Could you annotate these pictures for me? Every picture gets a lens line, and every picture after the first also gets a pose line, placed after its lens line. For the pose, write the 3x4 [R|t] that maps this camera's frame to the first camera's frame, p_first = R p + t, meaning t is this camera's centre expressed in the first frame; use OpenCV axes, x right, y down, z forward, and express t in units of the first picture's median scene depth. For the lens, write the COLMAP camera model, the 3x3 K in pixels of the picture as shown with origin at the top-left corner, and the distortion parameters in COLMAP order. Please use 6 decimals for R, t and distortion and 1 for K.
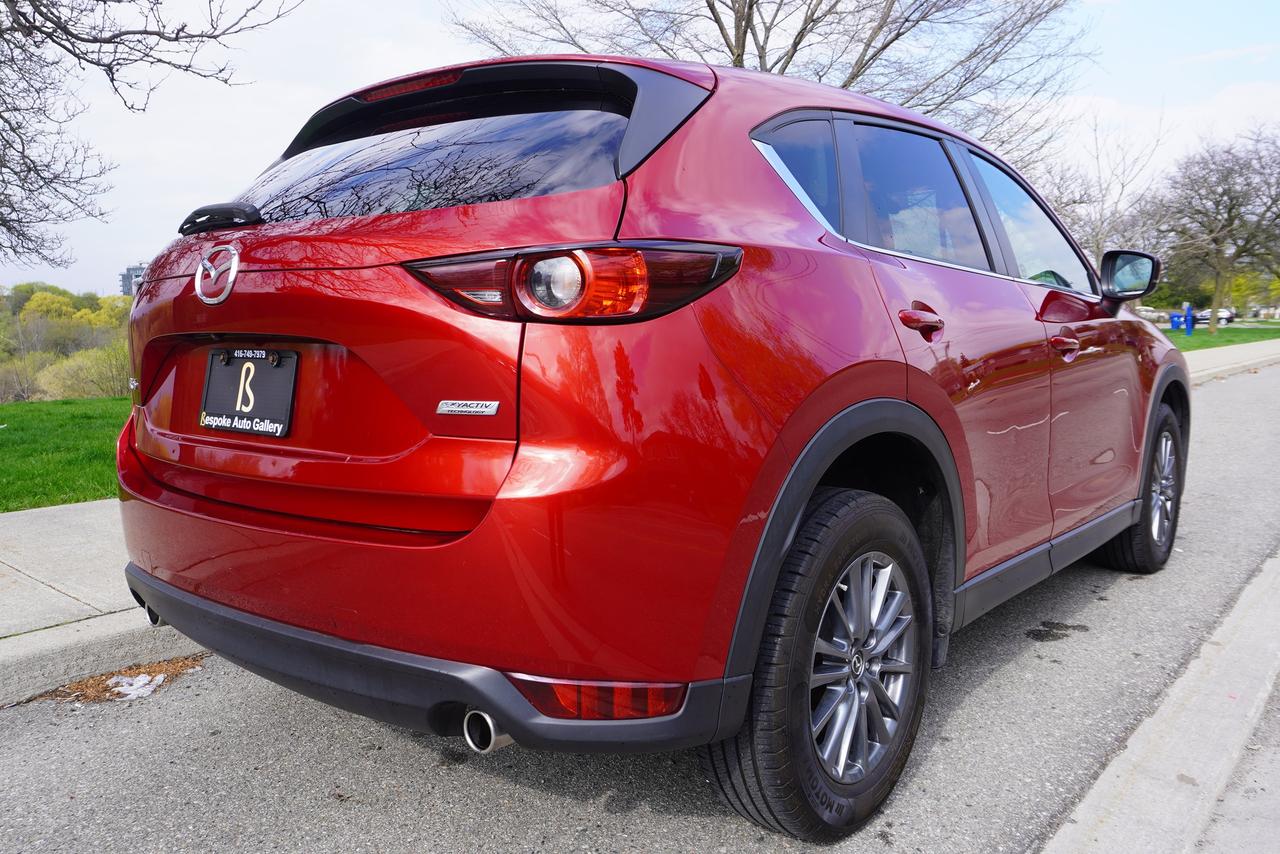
lens RADIAL K [[1030.6, 0, 637.4], [0, 1030.6, 427.2], [0, 0, 1]] dist [0.007423, -0.003169]
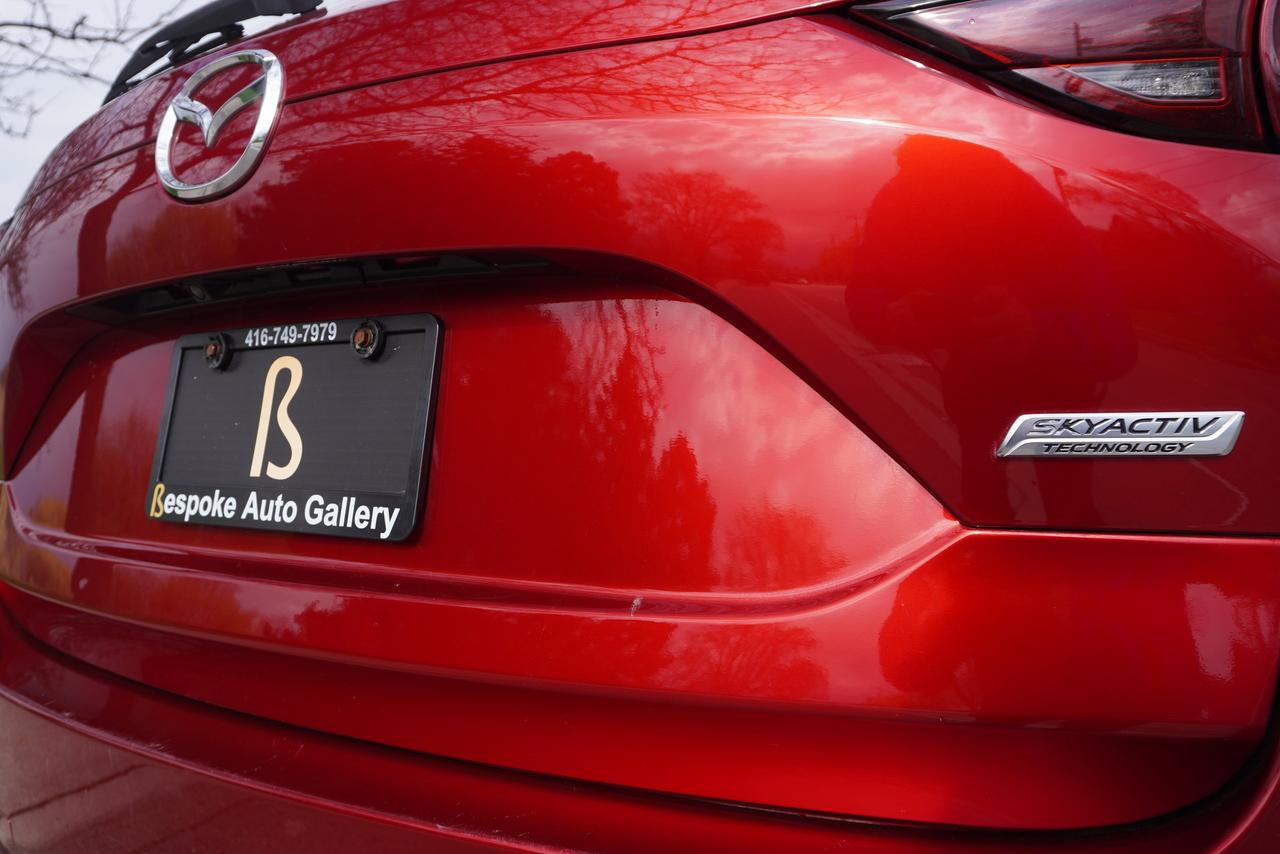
lens RADIAL K [[1030.6, 0, 642.8], [0, 1030.6, 425.7], [0, 0, 1]] dist [0.007423, -0.003169]
pose [[0.994858, -0.010097, 0.100771, -0.279410], [0.019030, 0.995931, -0.088090, 0.002284], [-0.099471, 0.089555, 0.991002, 0.590135]]
